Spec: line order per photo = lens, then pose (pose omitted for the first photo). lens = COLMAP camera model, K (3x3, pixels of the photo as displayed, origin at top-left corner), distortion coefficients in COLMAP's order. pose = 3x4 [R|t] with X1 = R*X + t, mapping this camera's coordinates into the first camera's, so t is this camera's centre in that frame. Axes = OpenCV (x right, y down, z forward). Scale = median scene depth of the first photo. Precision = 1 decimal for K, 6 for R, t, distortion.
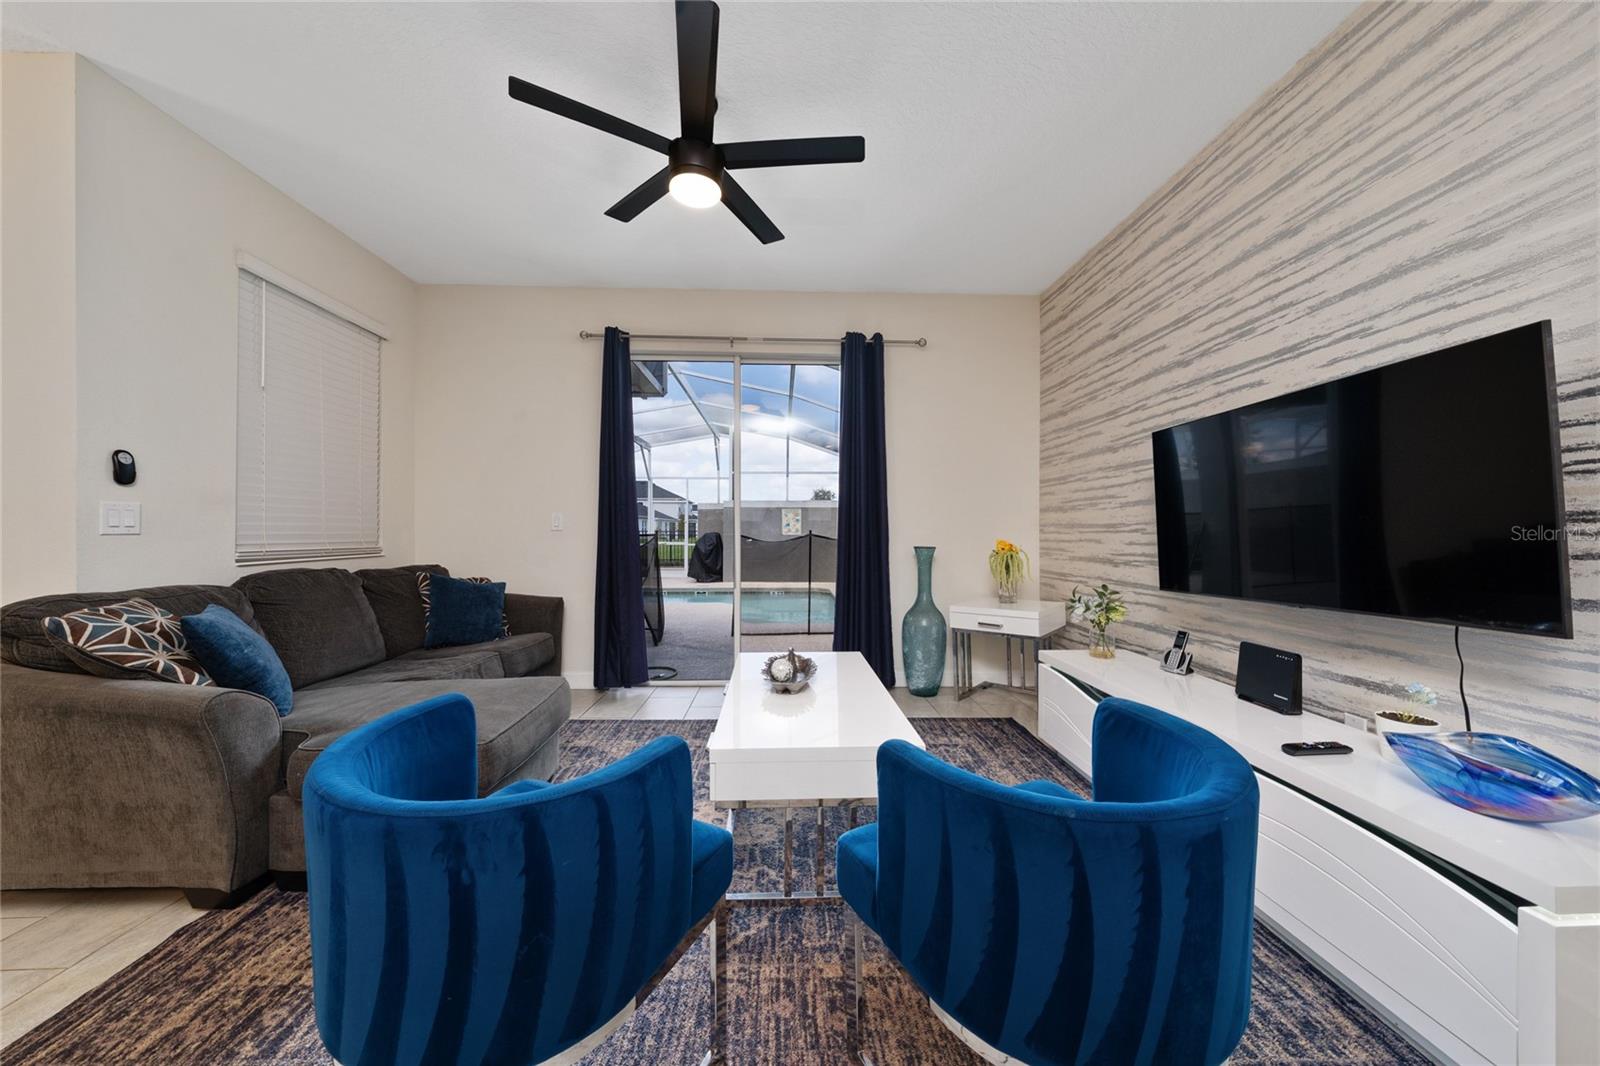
lens RADIAL K [[547.1, 0, 801.1], [0, 547.1, 529.4], [0, 0, 1]] dist [-0.000712, 0.000765]
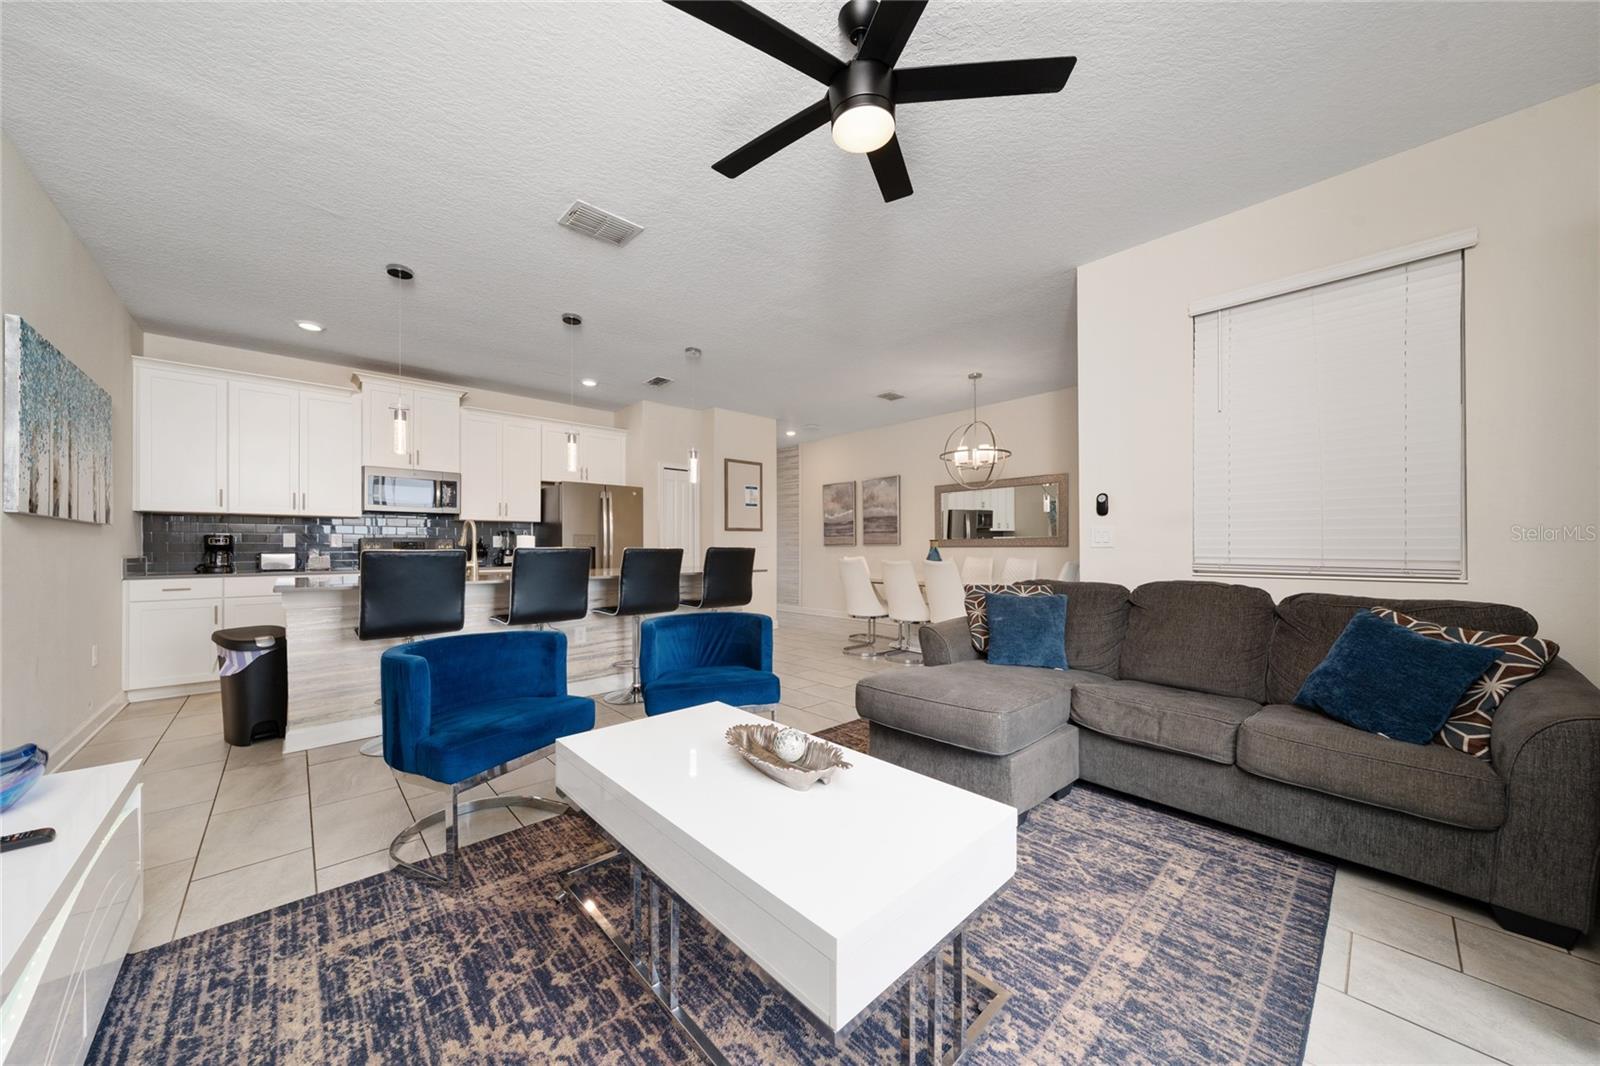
lens RADIAL K [[547.1, 0, 802.2], [0, 547.1, 544.1], [0, 0, 1]] dist [-0.000712, 0.000765]
pose [[-0.753672, -0.000747, -0.657250, 0.263296], [0.004770, 0.999967, -0.006607, 0.002501], [0.657234, -0.008115, -0.753643, 0.989654]]
